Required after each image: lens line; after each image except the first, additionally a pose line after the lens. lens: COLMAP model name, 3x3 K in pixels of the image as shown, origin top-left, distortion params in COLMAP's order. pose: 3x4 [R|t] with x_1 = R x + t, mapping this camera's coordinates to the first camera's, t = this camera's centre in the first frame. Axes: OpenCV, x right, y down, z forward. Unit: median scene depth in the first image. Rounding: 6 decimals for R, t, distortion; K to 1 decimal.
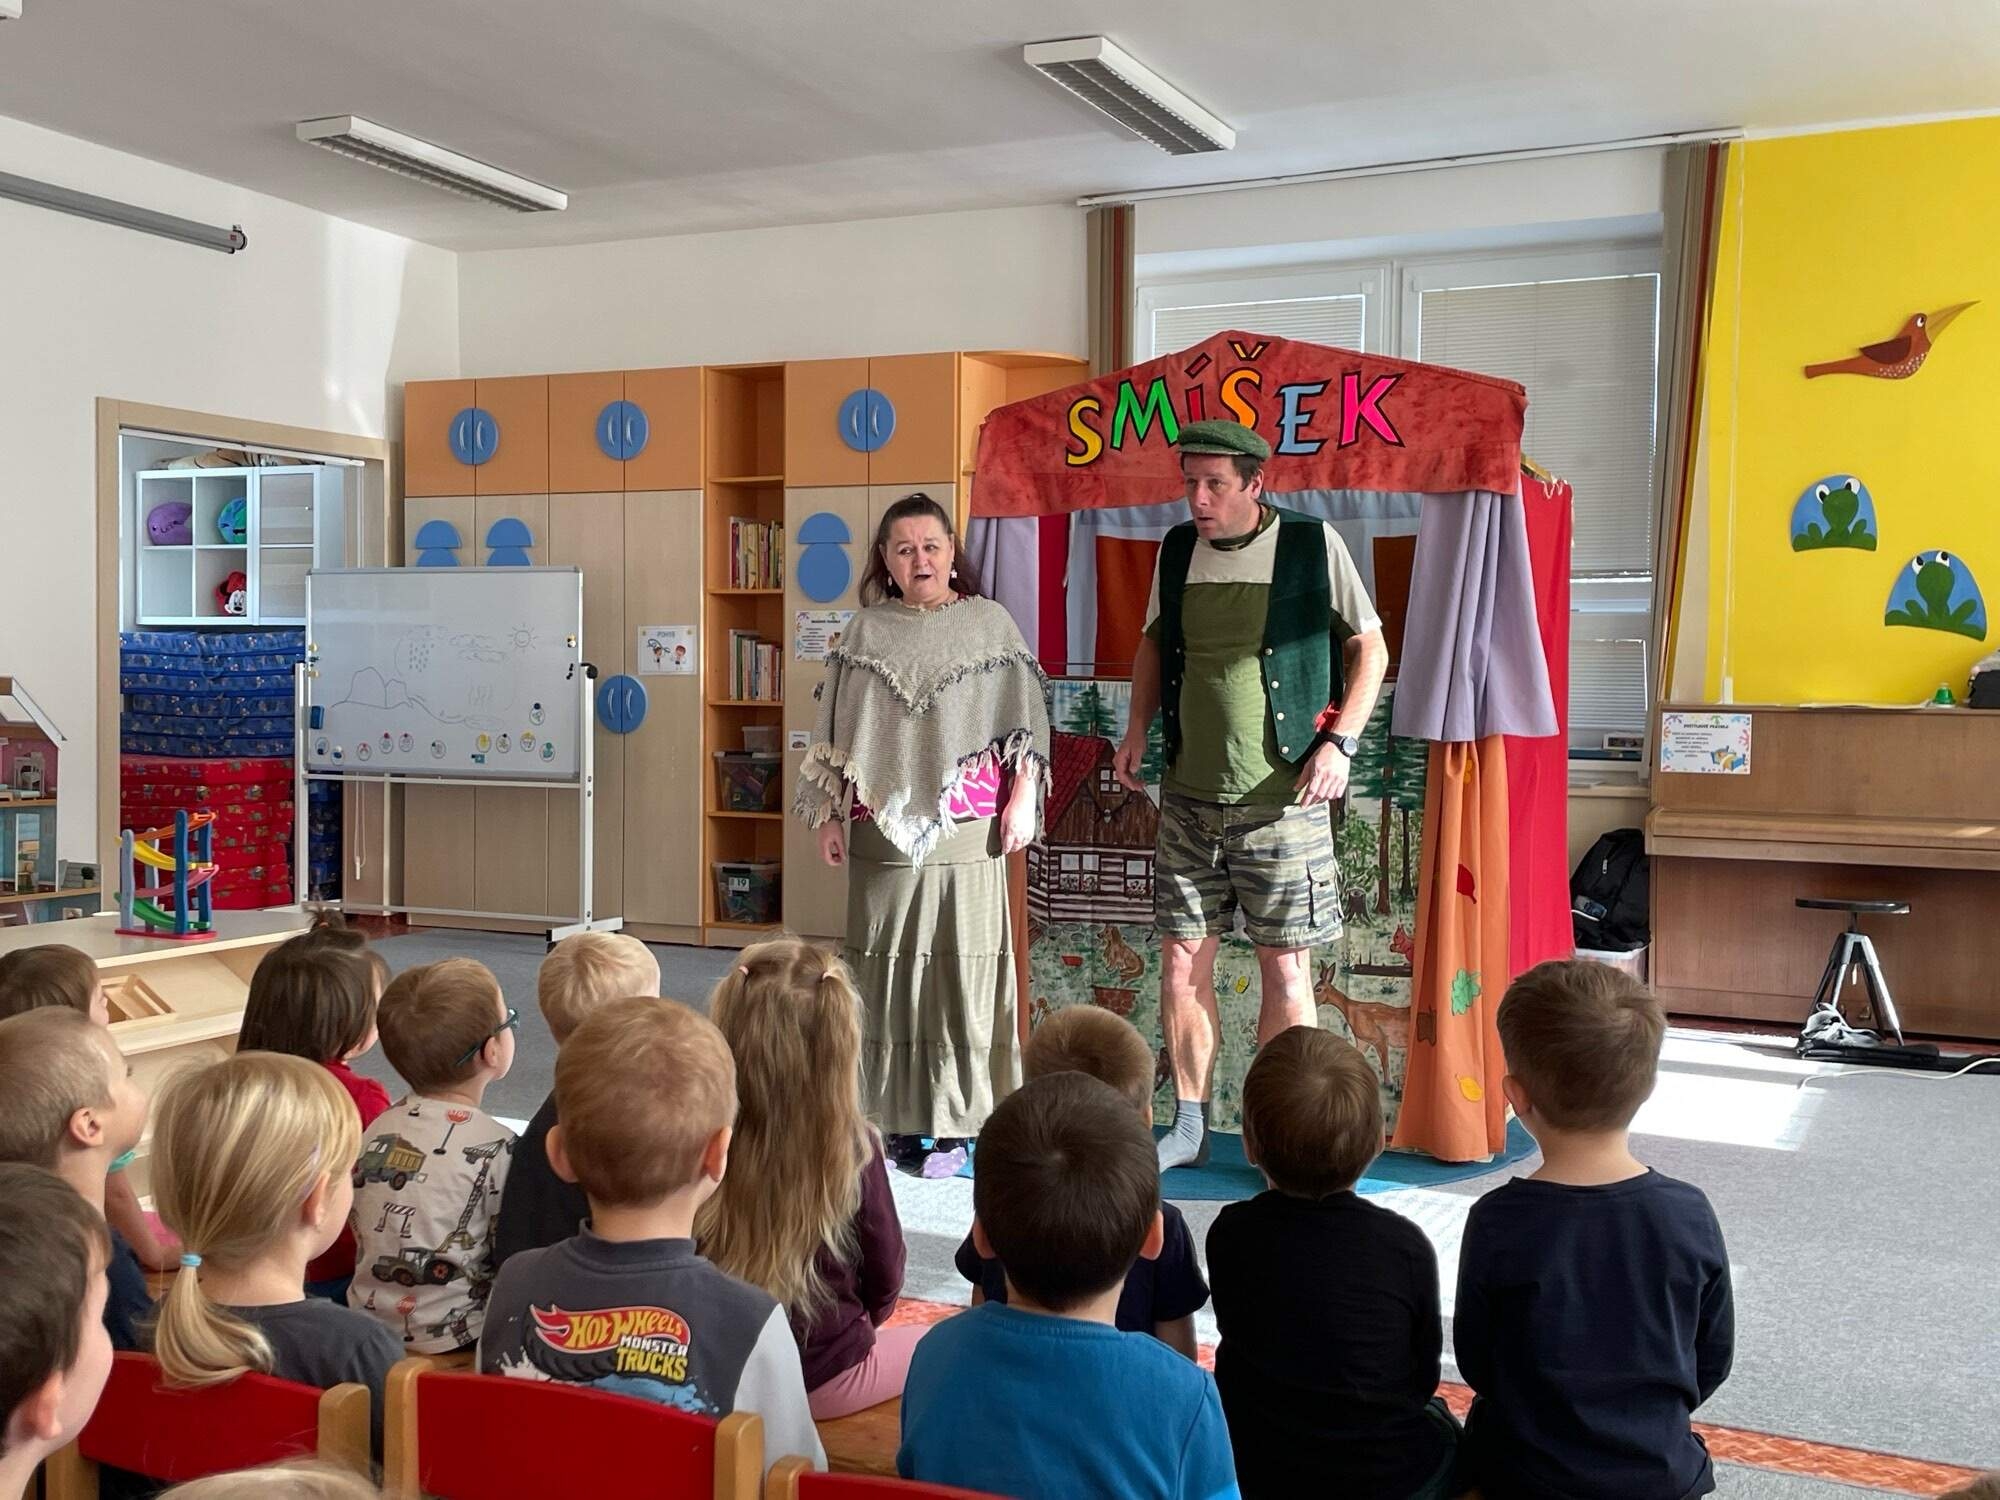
lens RADIAL K [[2093.9, 0, 1007.4], [0, 2093.9, 791.9], [0, 0, 1]] dist [0.056587, 0.000000]
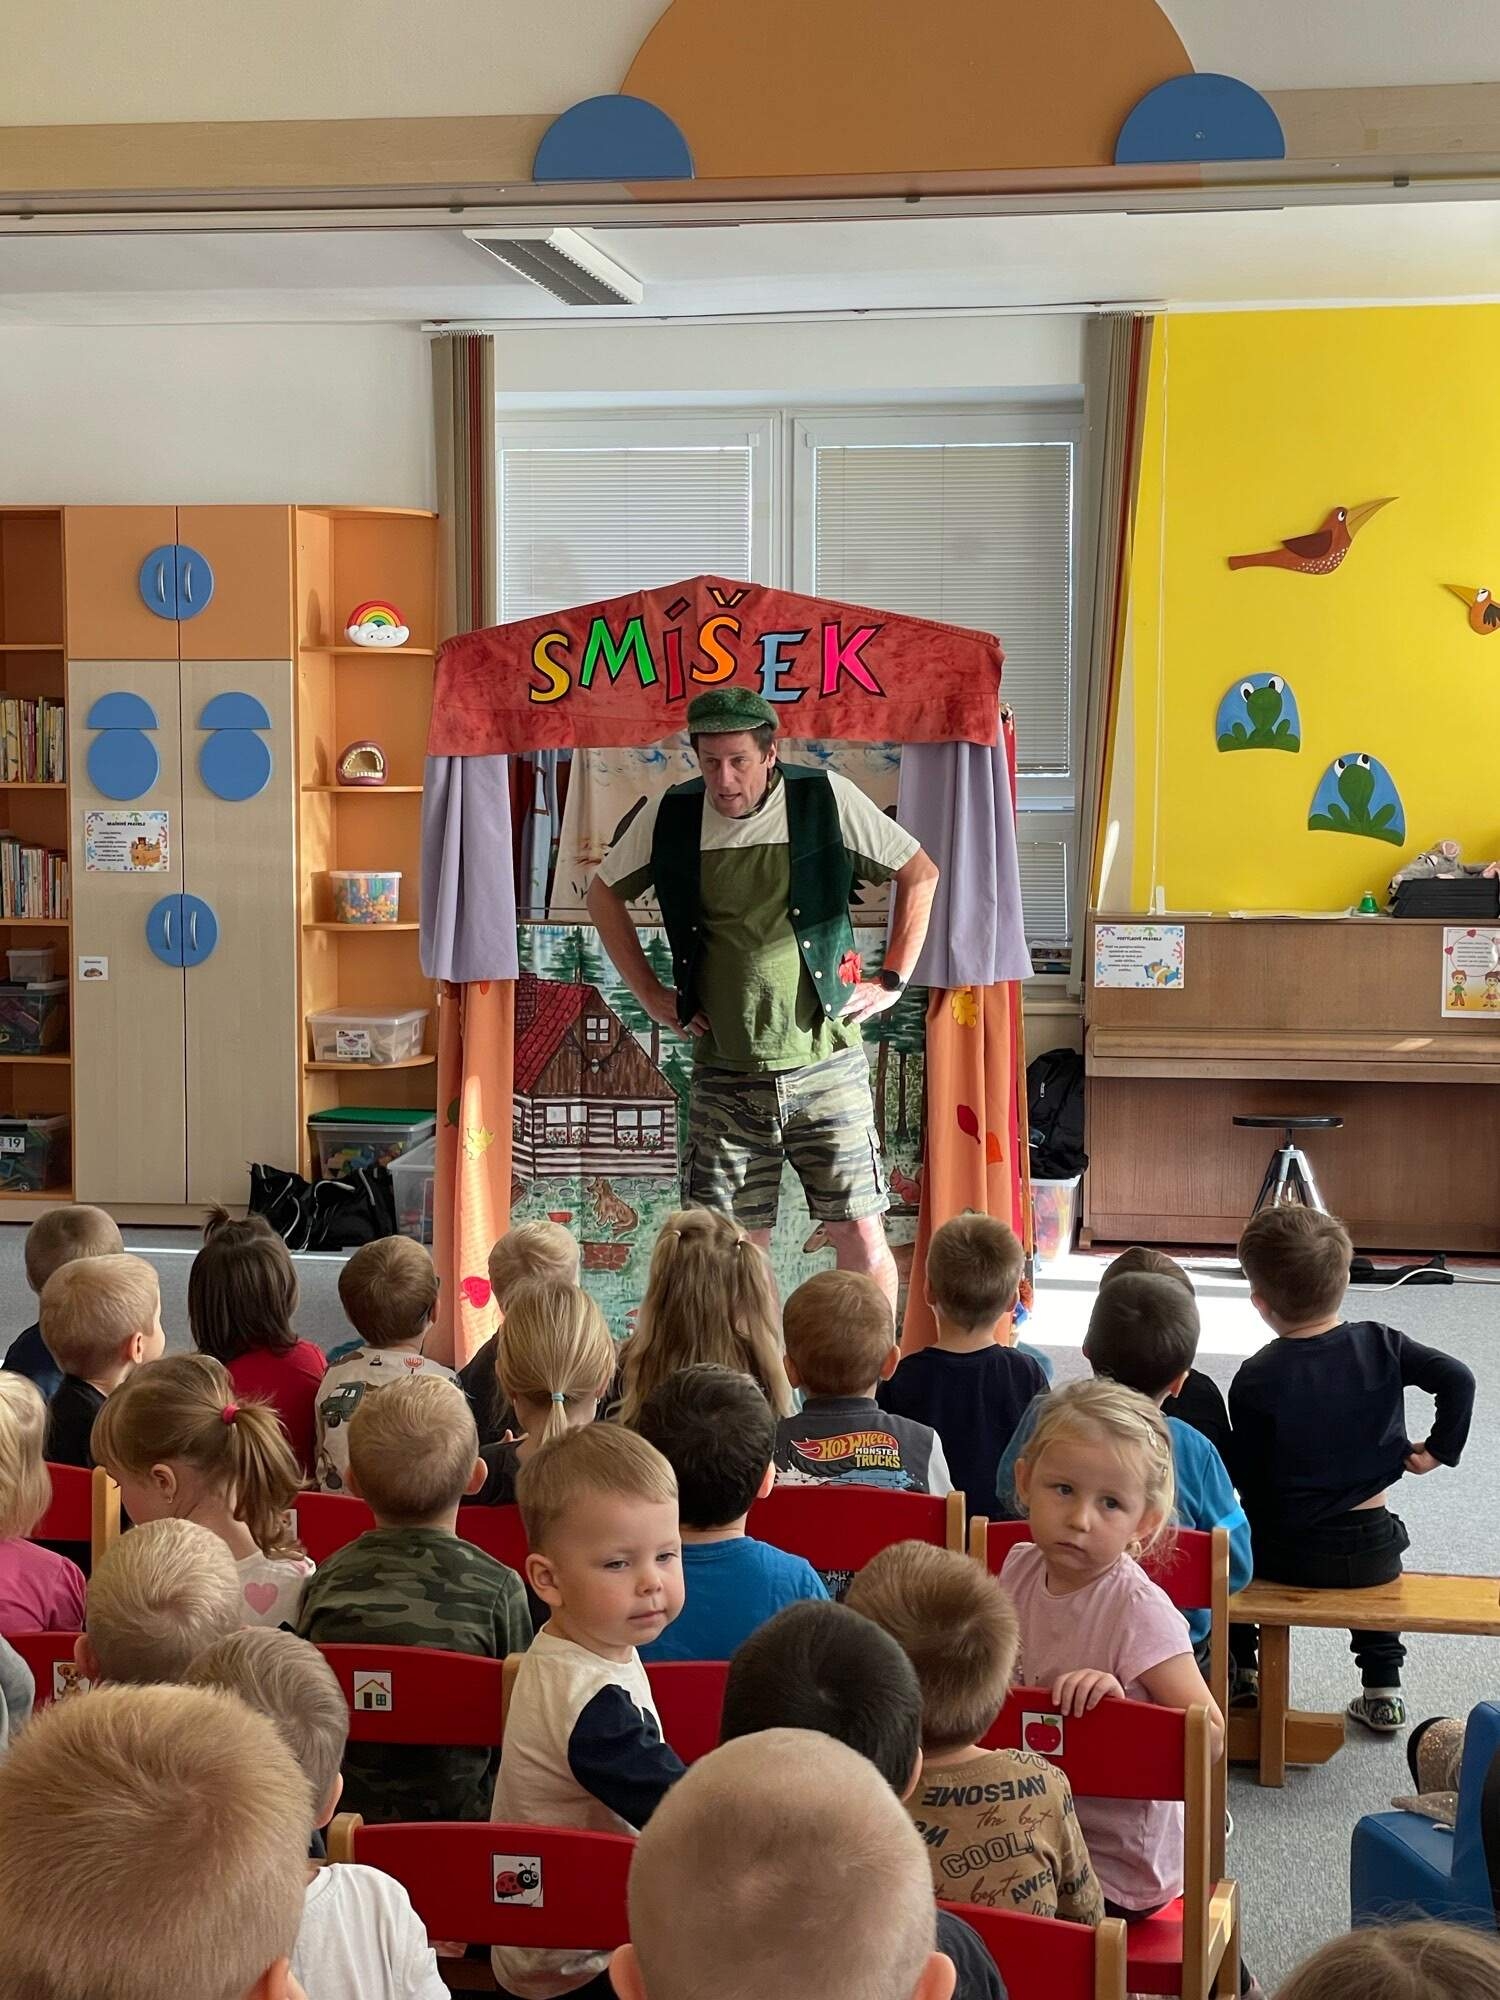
lens RADIAL K [[3166.4, 0, 810.3], [0, 3166.4, 1019.7], [0, 0, 1]] dist [0.470114, 0.000000]
pose [[0.966184, -0.032483, 0.255799, -0.182285], [0.026021, 0.999252, 0.028606, -0.039343], [-0.256537, -0.020982, 0.966307, -0.358253]]
